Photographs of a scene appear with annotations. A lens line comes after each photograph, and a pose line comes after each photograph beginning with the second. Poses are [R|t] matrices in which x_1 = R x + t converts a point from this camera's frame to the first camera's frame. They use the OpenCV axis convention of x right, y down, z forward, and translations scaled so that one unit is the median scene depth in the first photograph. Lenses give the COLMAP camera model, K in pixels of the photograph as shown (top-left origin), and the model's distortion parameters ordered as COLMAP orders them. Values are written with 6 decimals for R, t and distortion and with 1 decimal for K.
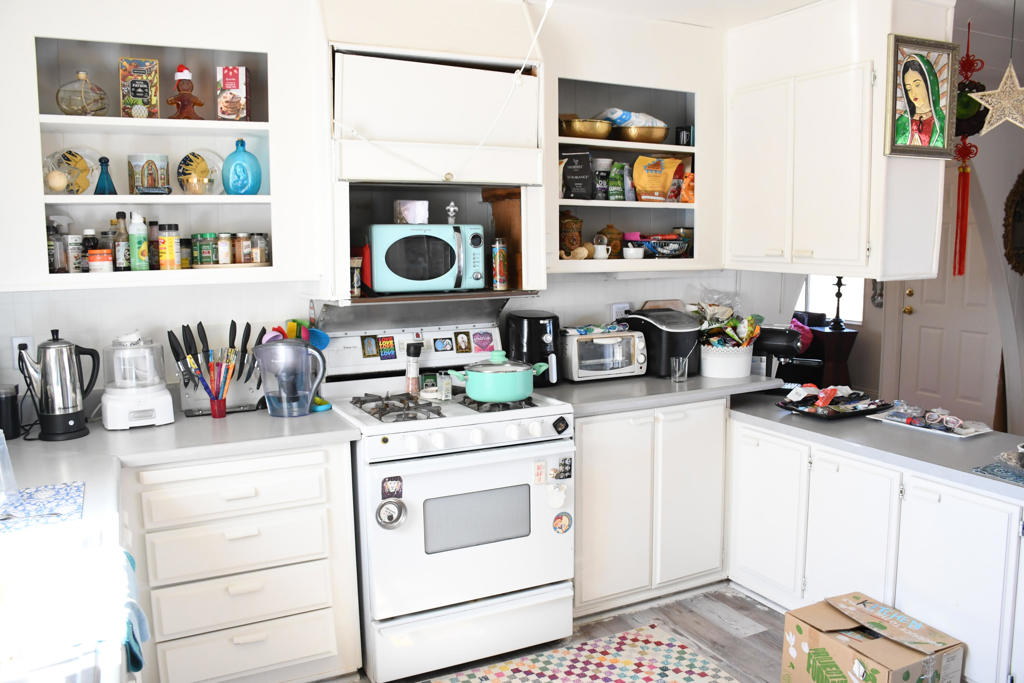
lens RADIAL K [[745.4, 0, 512.3], [0, 745.4, 346.6], [0, 0, 1]] dist [-0.061348, 0.000069]
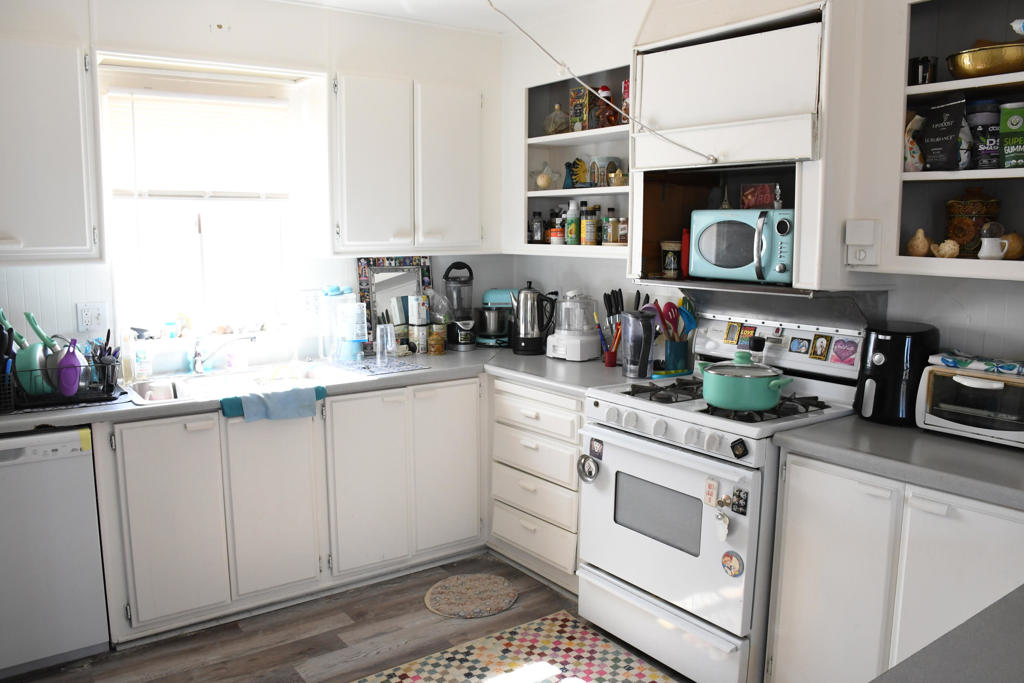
lens RADIAL K [[819.7, 0, 512.0], [0, 819.7, 341.5], [0, 0, 1]] dist [-0.065119, 0.005695]
pose [[0.195641, 0.147836, -0.969468, 0.887013], [-0.136859, 0.983014, 0.122283, -0.090027], [0.971079, 0.108757, 0.212551, 0.542811]]
